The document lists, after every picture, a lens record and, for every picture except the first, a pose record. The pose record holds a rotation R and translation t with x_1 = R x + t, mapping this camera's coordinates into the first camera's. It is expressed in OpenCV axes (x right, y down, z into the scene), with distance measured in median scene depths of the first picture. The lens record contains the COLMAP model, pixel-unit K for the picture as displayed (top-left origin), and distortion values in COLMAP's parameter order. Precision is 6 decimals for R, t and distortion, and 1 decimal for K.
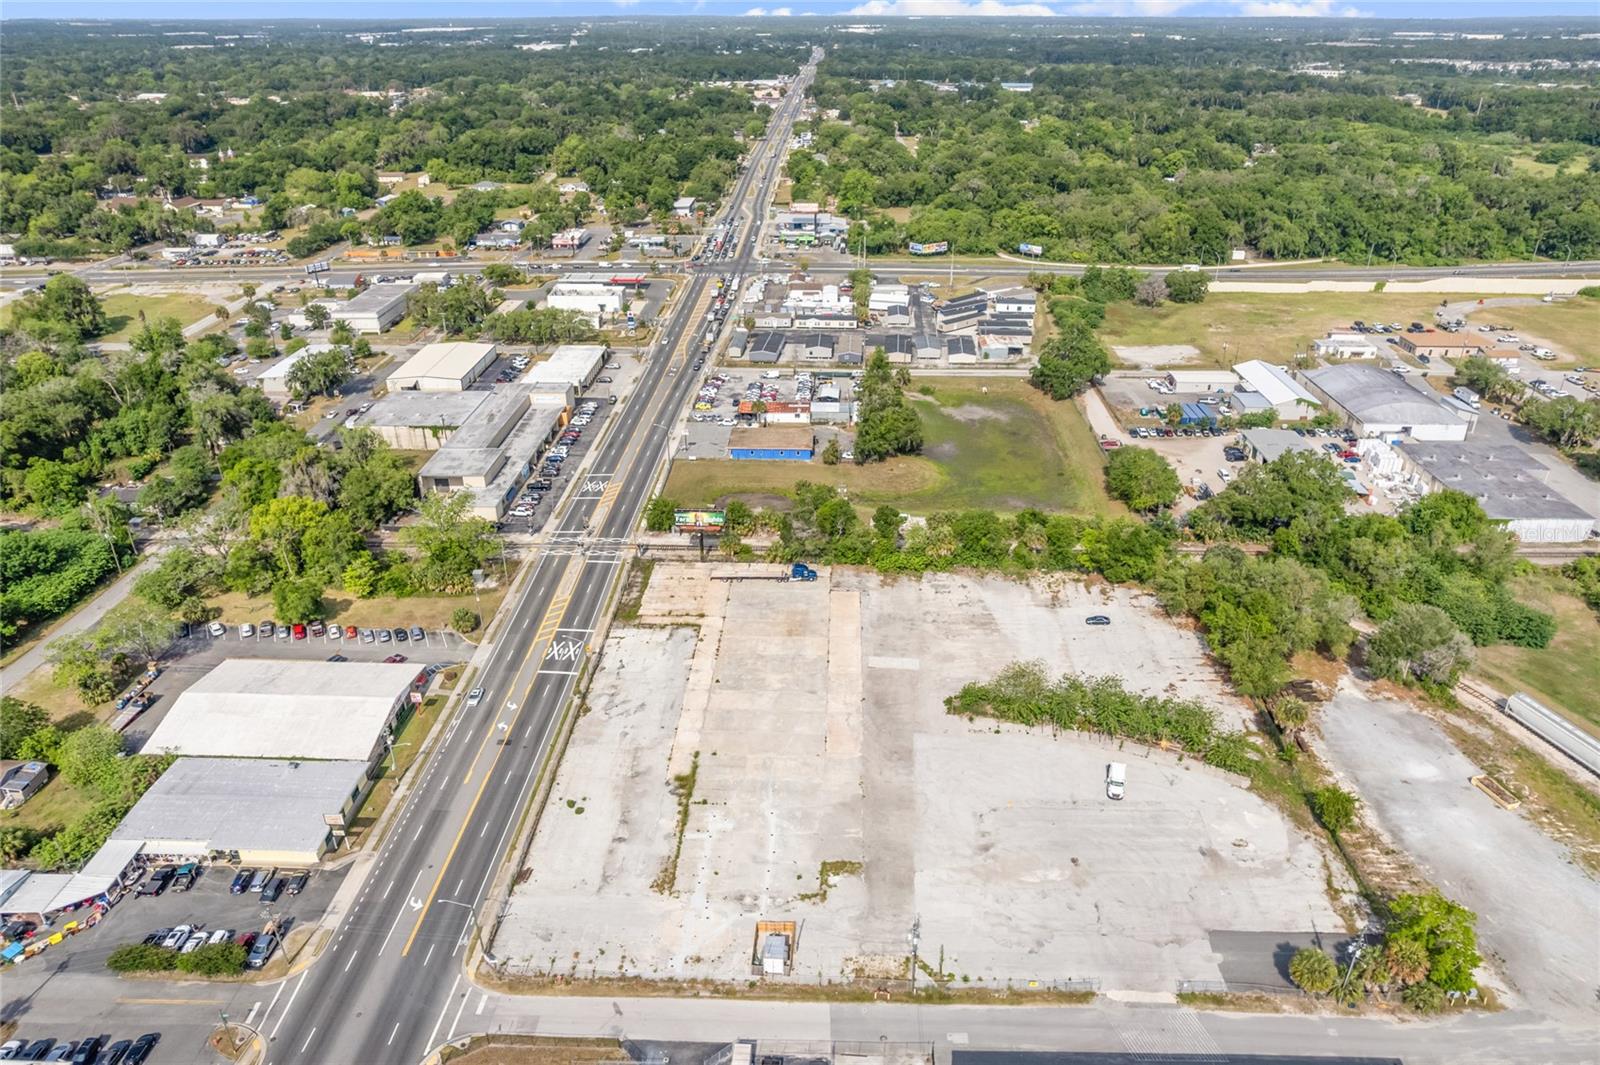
lens RADIAL K [[1051.1, 0, 813.2], [0, 1051.1, 535.9], [0, 0, 1]] dist [-0.076280, 0.072882]
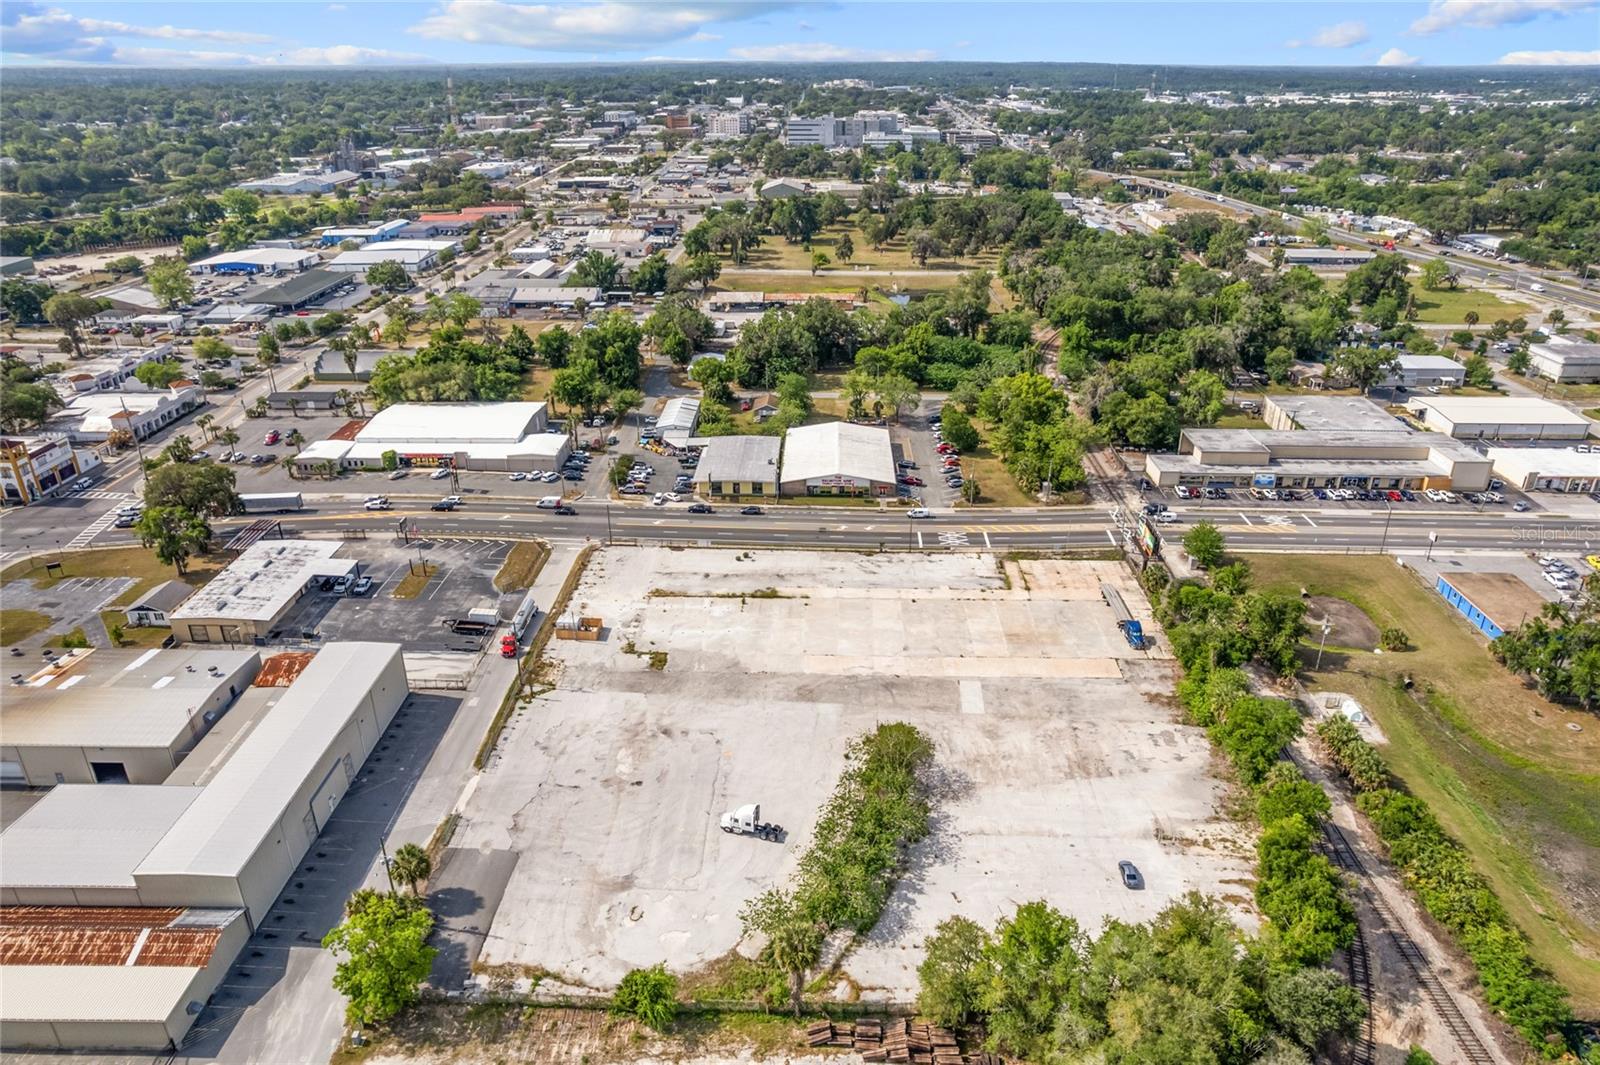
lens RADIAL K [[1043.3, 0, 809.4], [0, 1043.3, 540.3], [0, 0, 1]] dist [-0.076545, 0.070777]
pose [[0.009223, 0.427259, -0.904082, 0.826147], [-0.454568, 0.807094, 0.376786, -0.257026], [0.890664, 0.407492, 0.201662, 0.665752]]
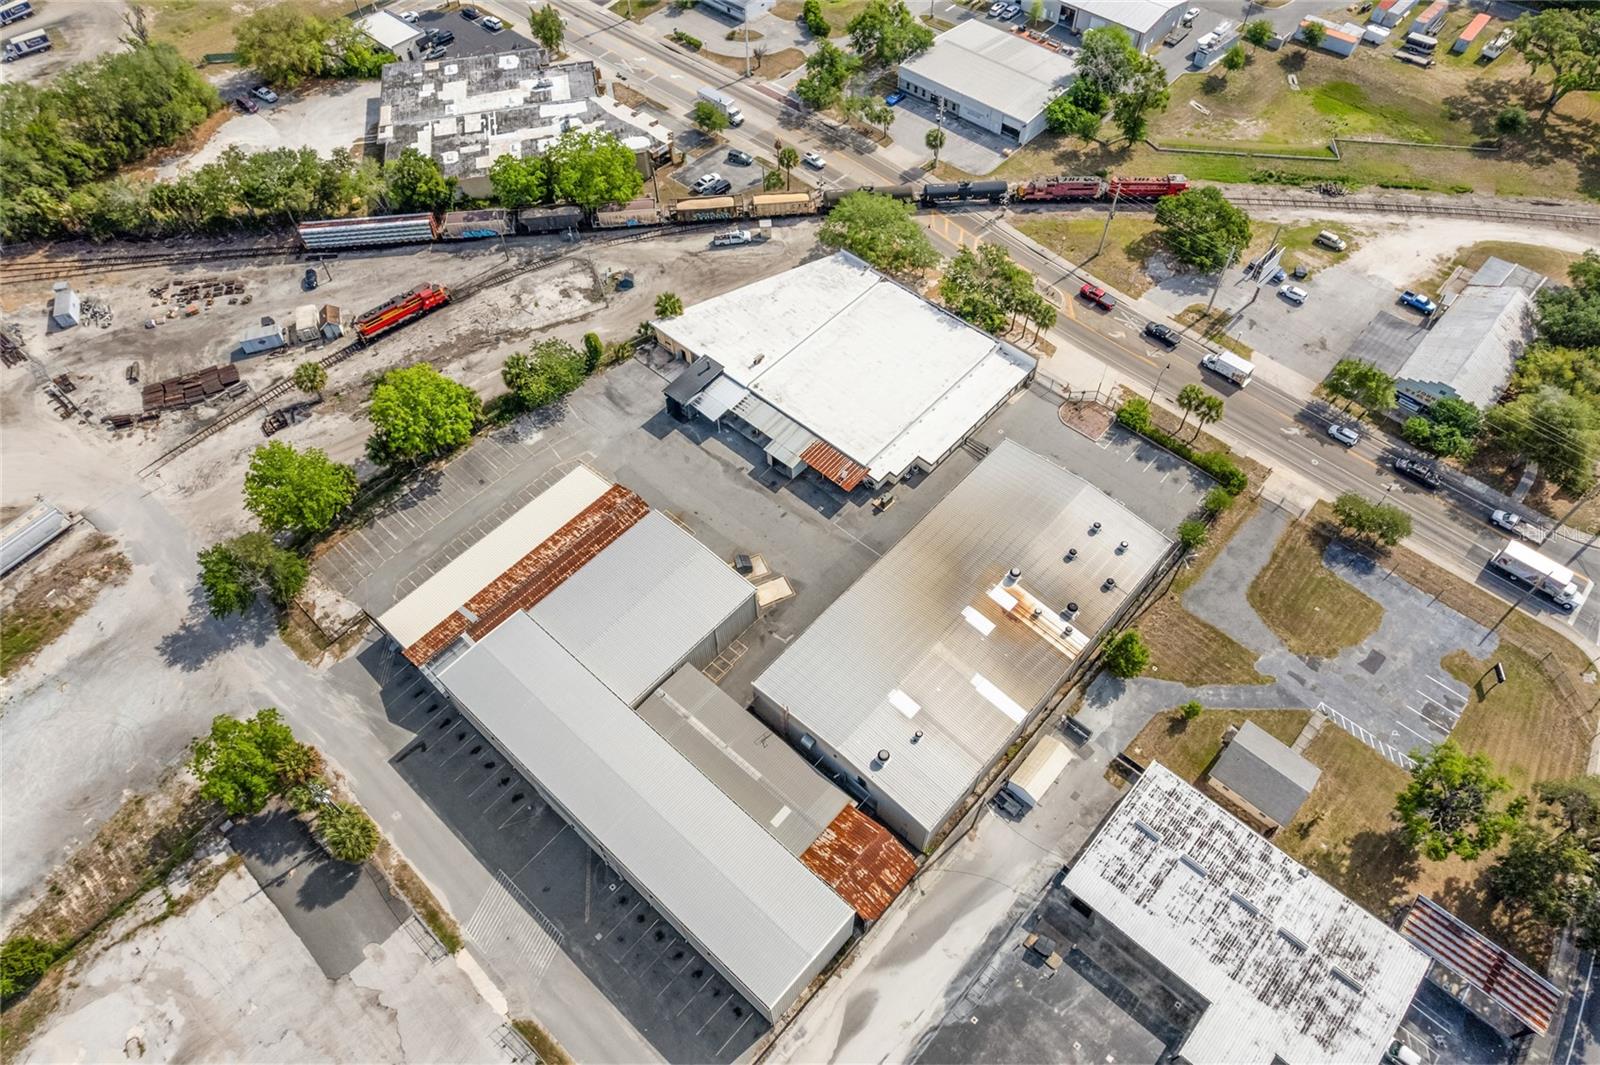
lens RADIAL K [[1030.4, 0, 812.3], [0, 1030.4, 538.4], [0, 0, 1]] dist [-0.078465, 0.069485]
pose [[-0.760795, -0.523999, 0.382905, -0.008942], [0.302317, 0.235935, 0.923547, -0.213574], [-0.574278, 0.818389, -0.021084, 0.380994]]
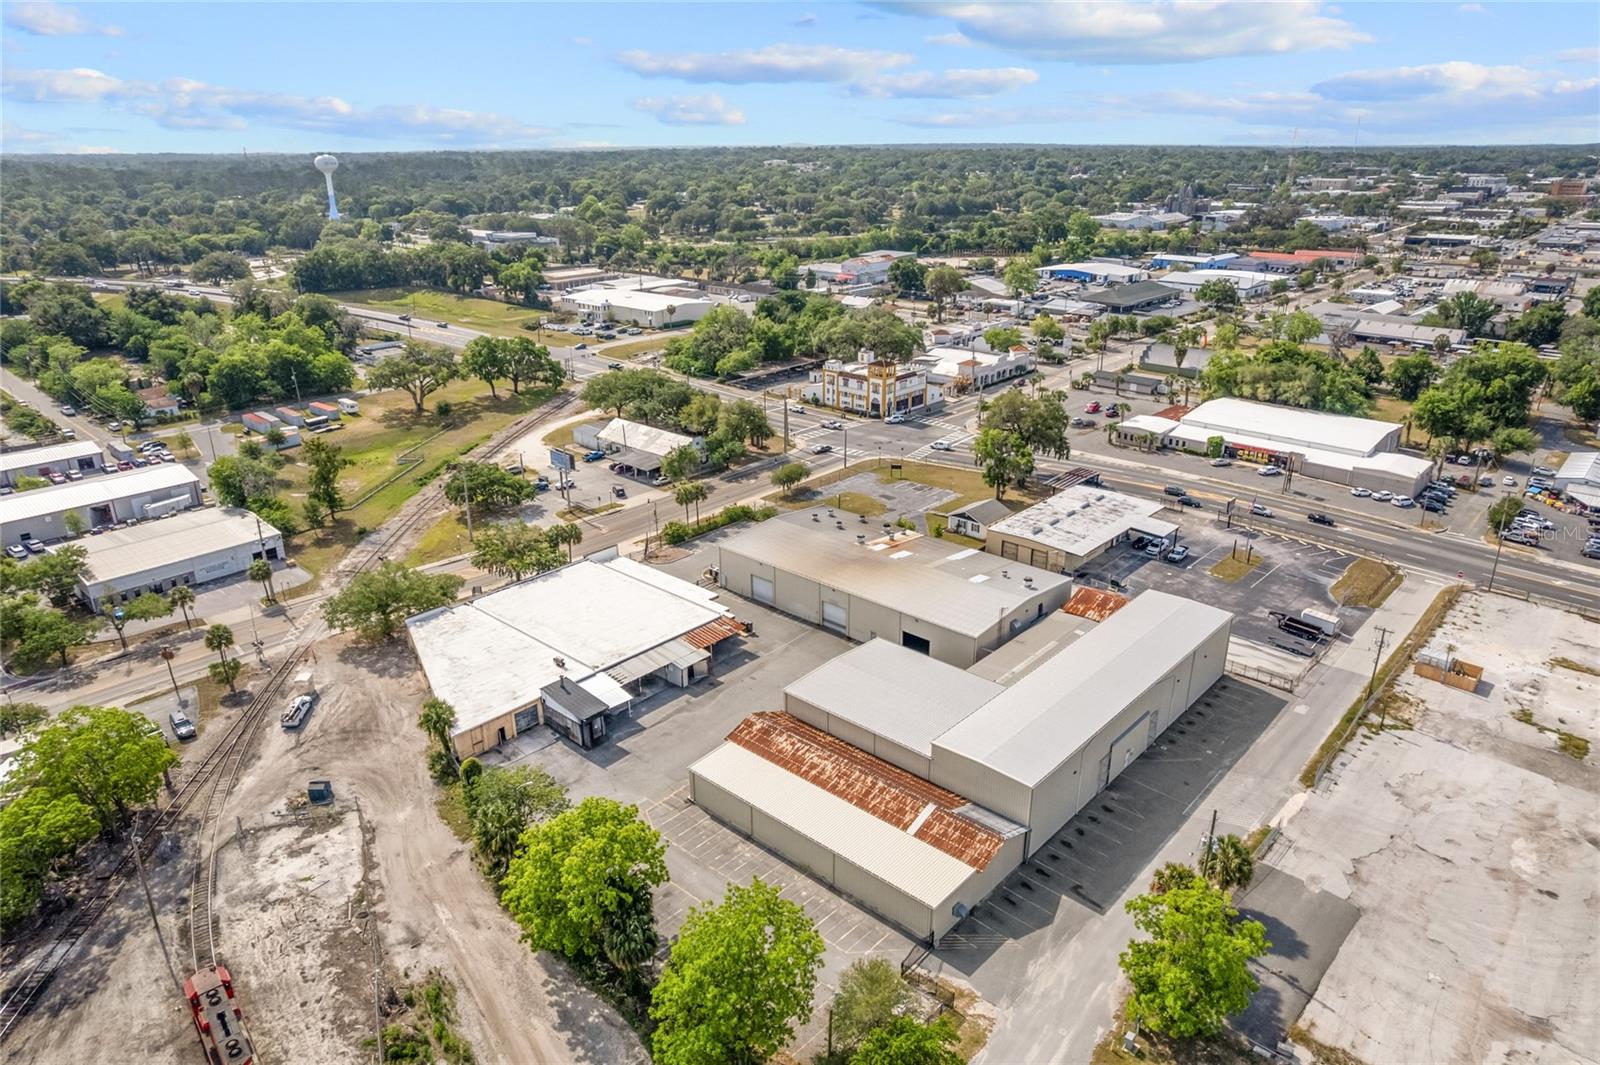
lens RADIAL K [[1030.4, 0, 812.3], [0, 1030.4, 538.4], [0, 0, 1]] dist [-0.078465, 0.069485]
pose [[-0.647413, 0.281311, -0.708323, 0.759279], [-0.341146, 0.724117, 0.599395, -0.070257], [0.681525, 0.629697, -0.372834, 0.602182]]
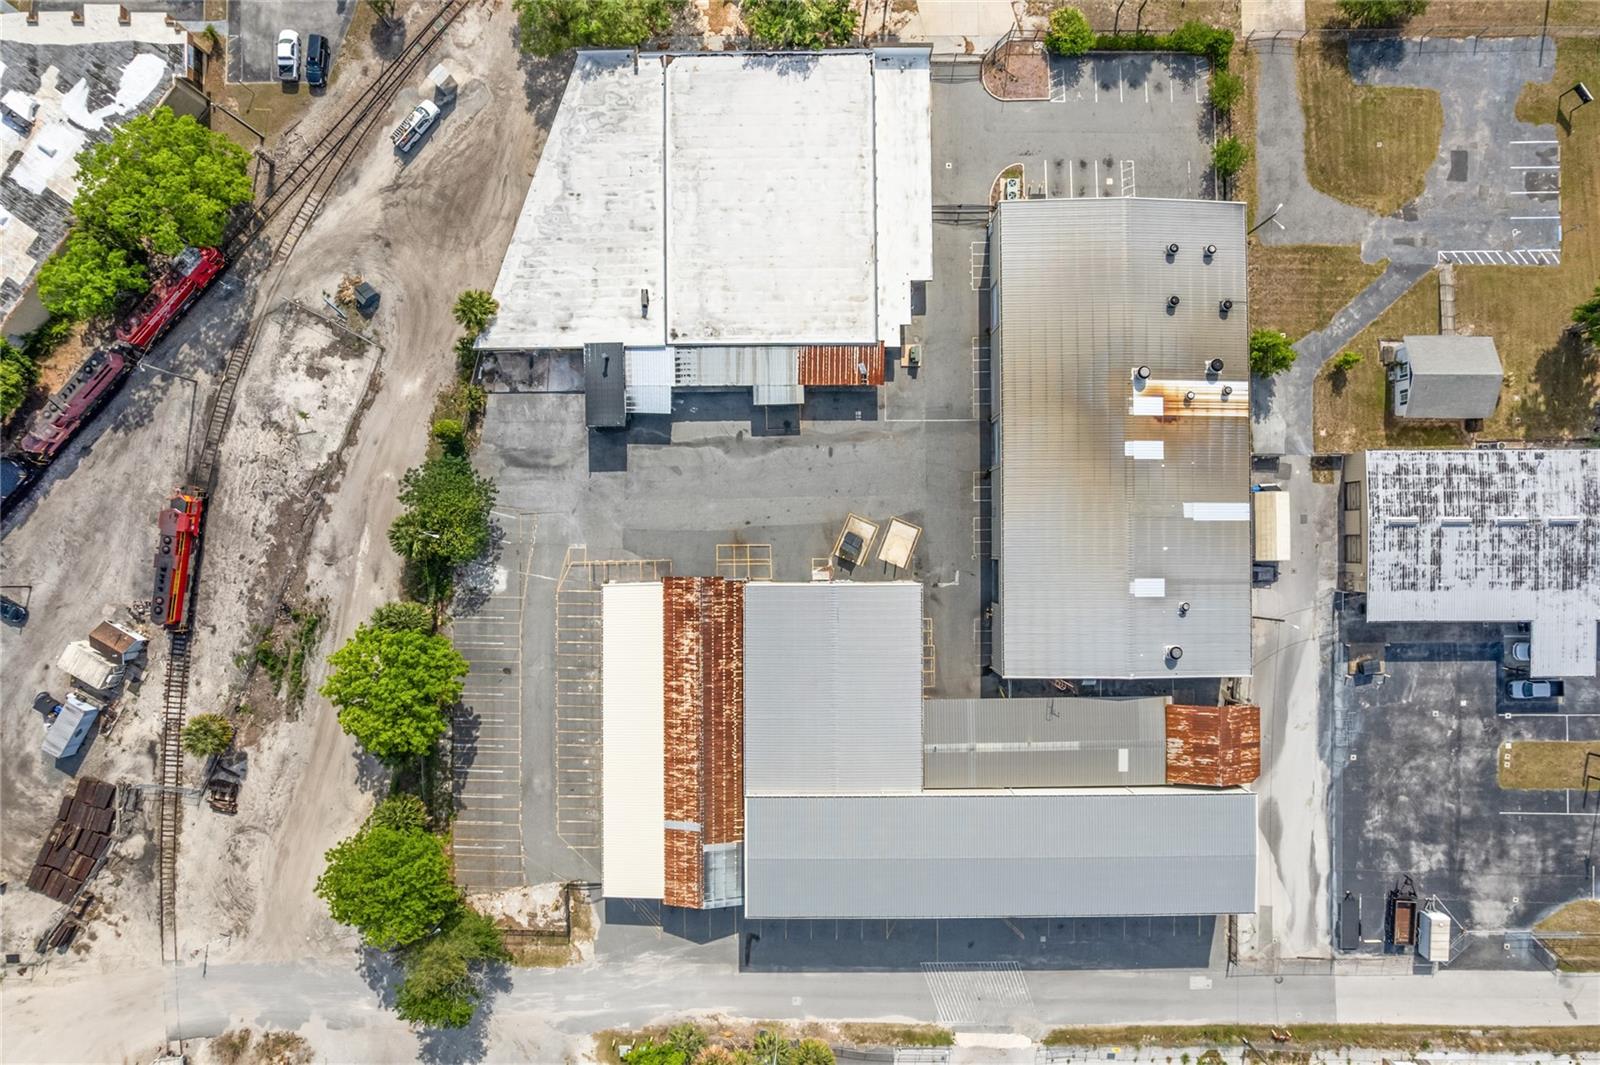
lens RADIAL K [[1017.4, 0, 814.1], [0, 1017.4, 538.3], [0, 0, 1]] dist [-0.073495, 0.066607]
pose [[-0.999519, 0.030645, 0.004701, 0.305024], [-0.009441, -0.445266, 0.895348, -0.091854], [0.029531, 0.894874, 0.445342, 0.146535]]
